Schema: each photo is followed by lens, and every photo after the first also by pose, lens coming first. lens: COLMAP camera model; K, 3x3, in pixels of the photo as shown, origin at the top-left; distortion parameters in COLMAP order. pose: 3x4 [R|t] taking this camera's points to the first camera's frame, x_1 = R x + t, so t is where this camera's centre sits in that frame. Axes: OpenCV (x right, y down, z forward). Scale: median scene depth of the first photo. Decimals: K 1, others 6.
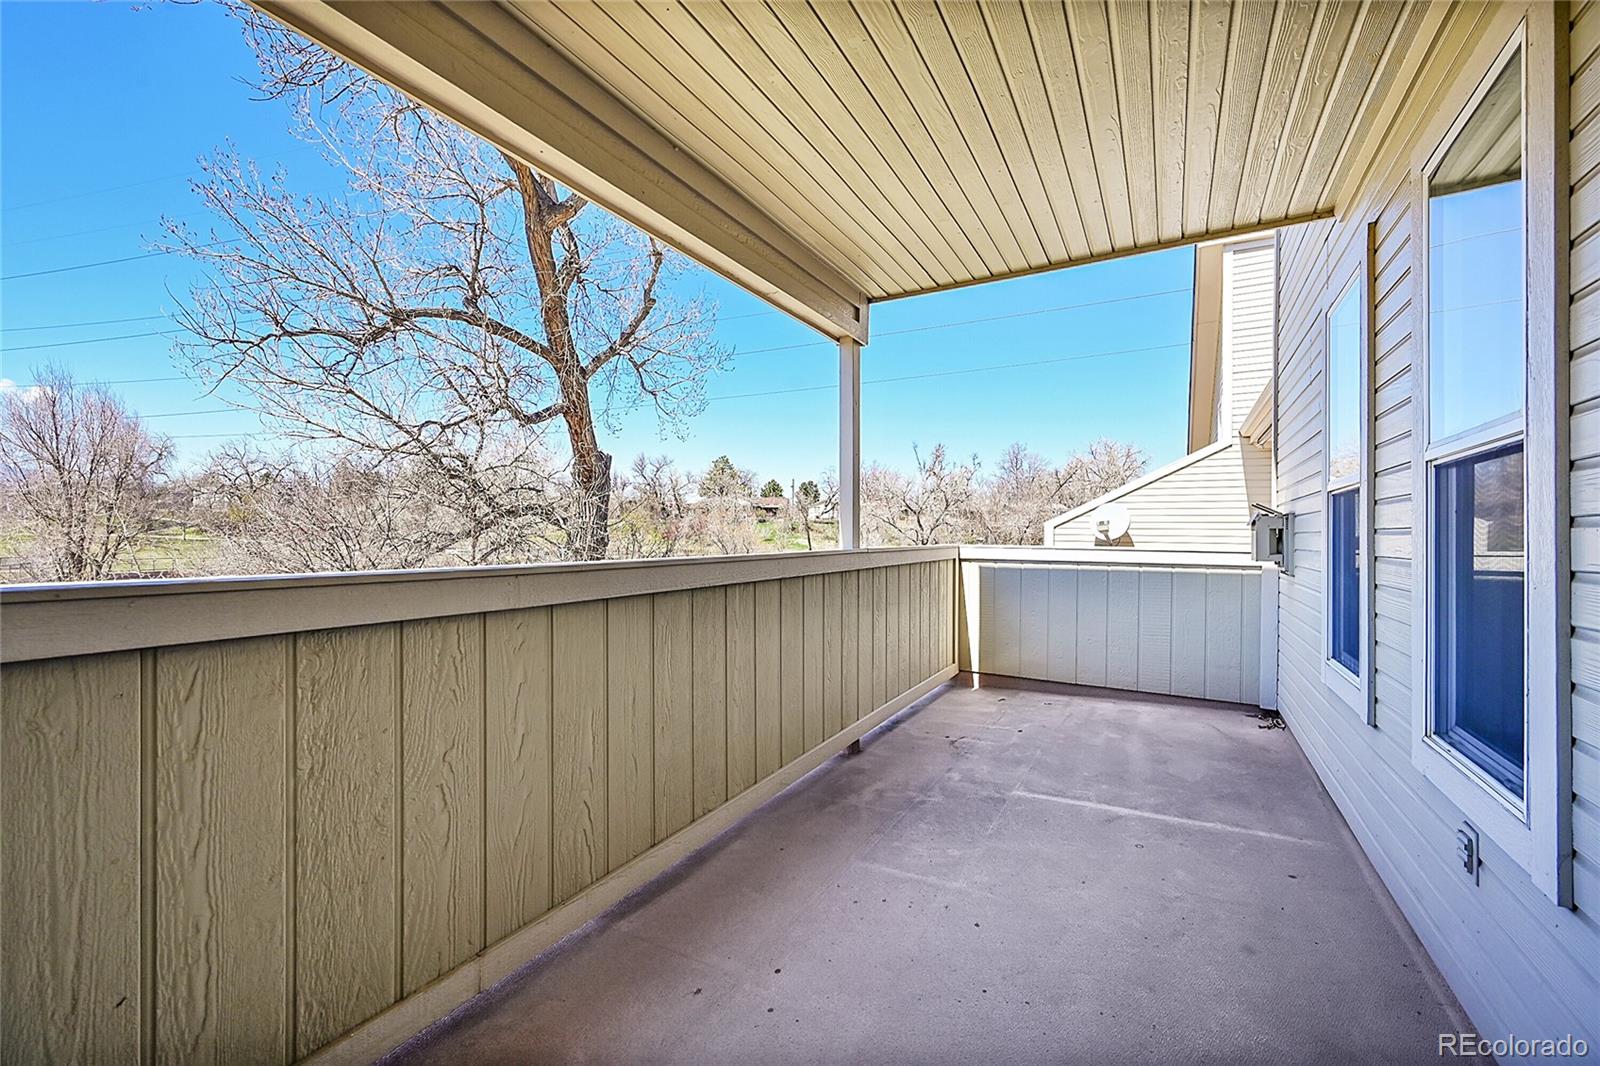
lens RADIAL K [[642.5, 0, 802.7], [0, 642.5, 539.4], [0, 0, 1]] dist [-0.000713, 0.000018]
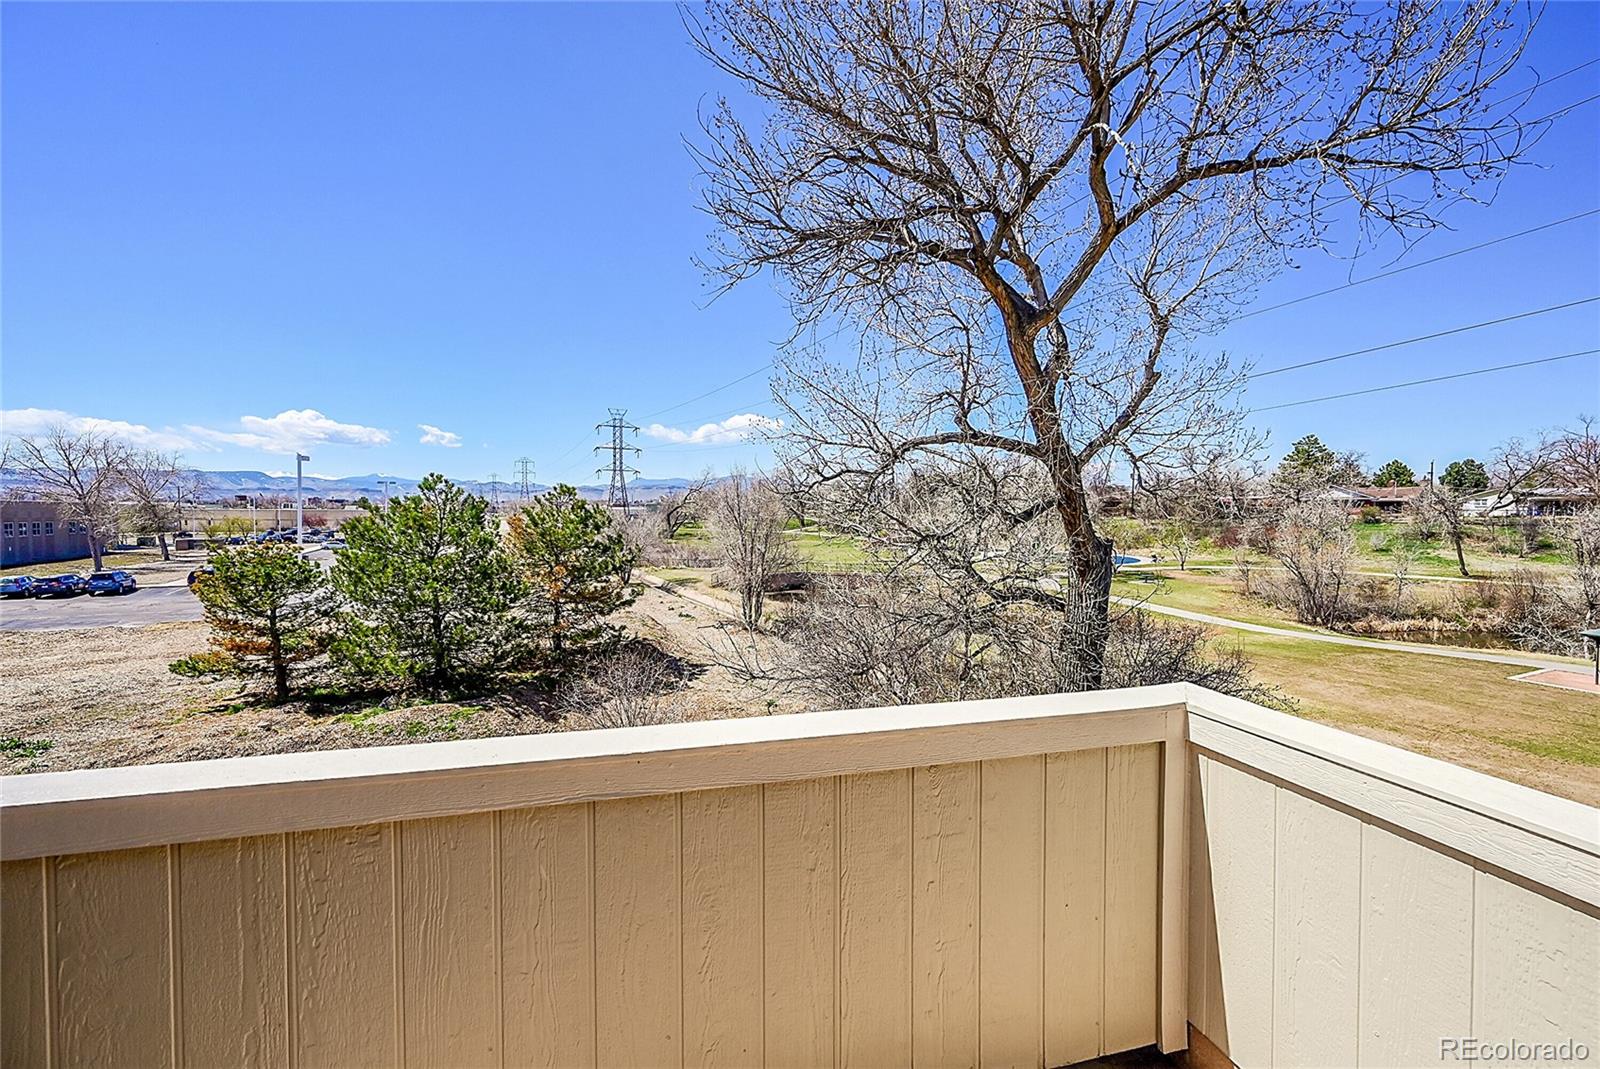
lens RADIAL K [[634.0, 0, 806.9], [0, 634.0, 532.8], [0, 0, 1]] dist [-0.001124, -0.000298]
pose [[0.693378, 0.015698, -0.720403, 0.050769], [0.006924, 0.999571, 0.028446, -0.186469], [0.720540, -0.024712, 0.692972, 0.081456]]
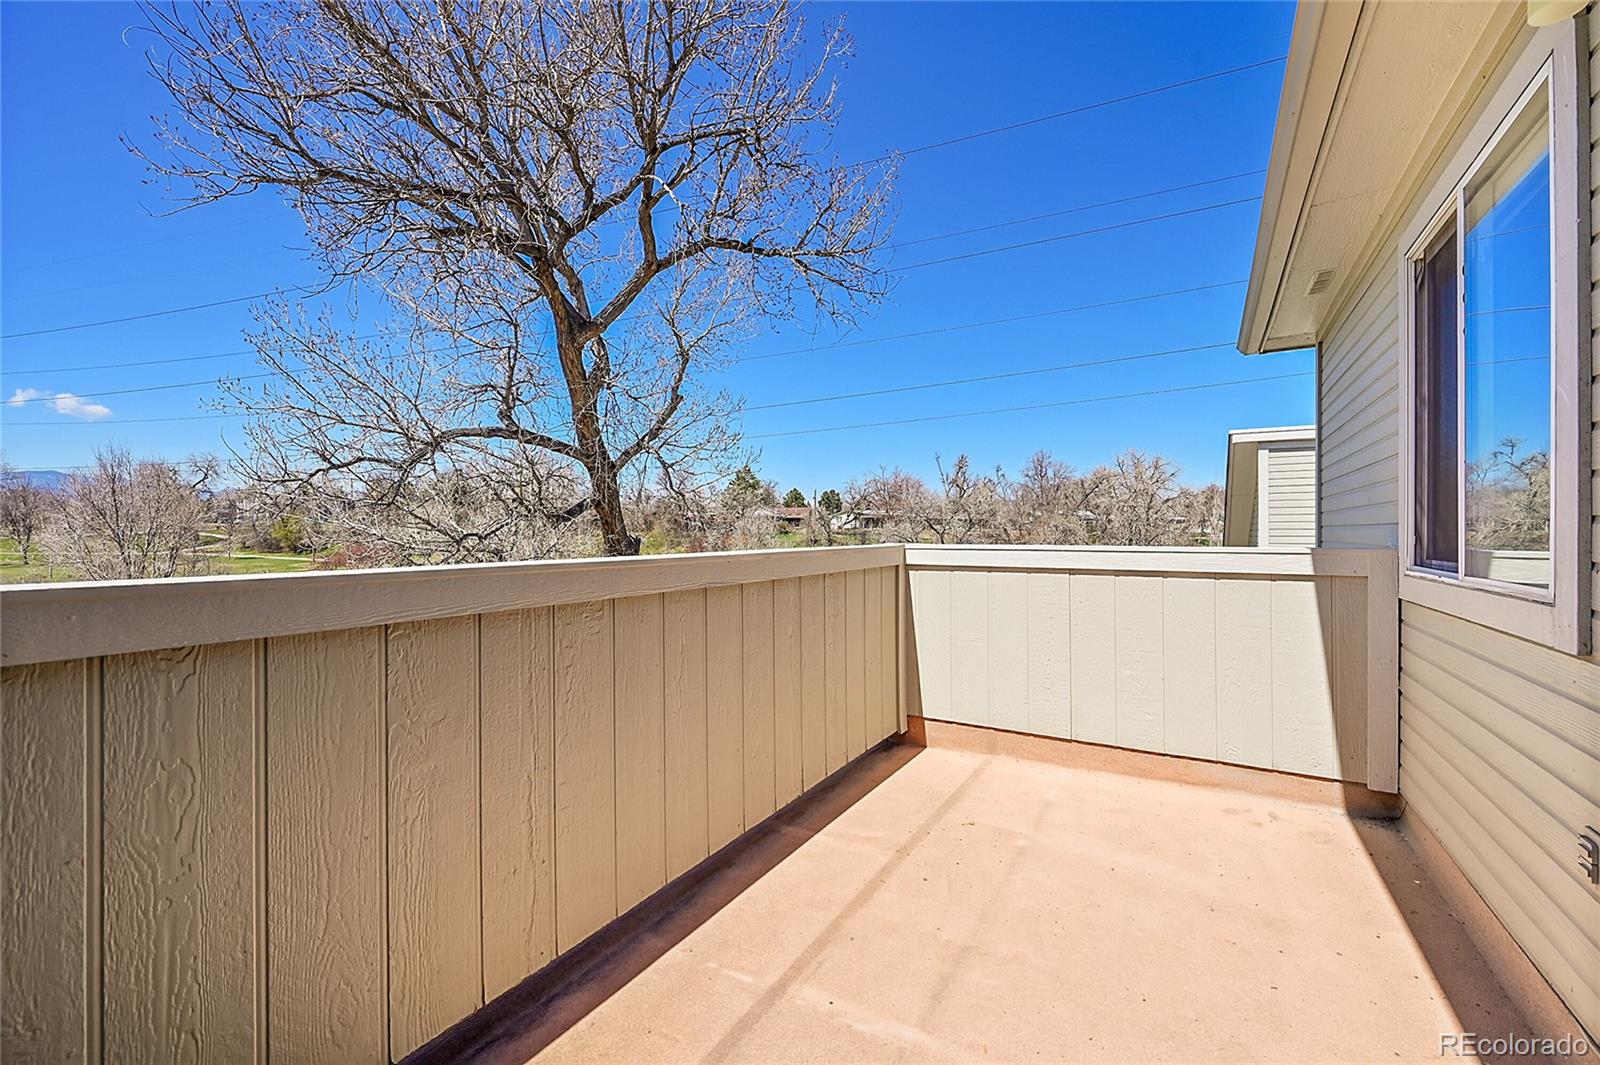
lens RADIAL K [[642.2, 0, 800.0], [0, 642.2, 532.5], [0, 0, 1]] dist [-0.002599, -0.000239]
pose [[0.999272, -0.008315, -0.037244, -0.007961], [0.008559, 0.999943, 0.006389, -0.159348], [0.037189, -0.006703, 0.999286, -0.007878]]
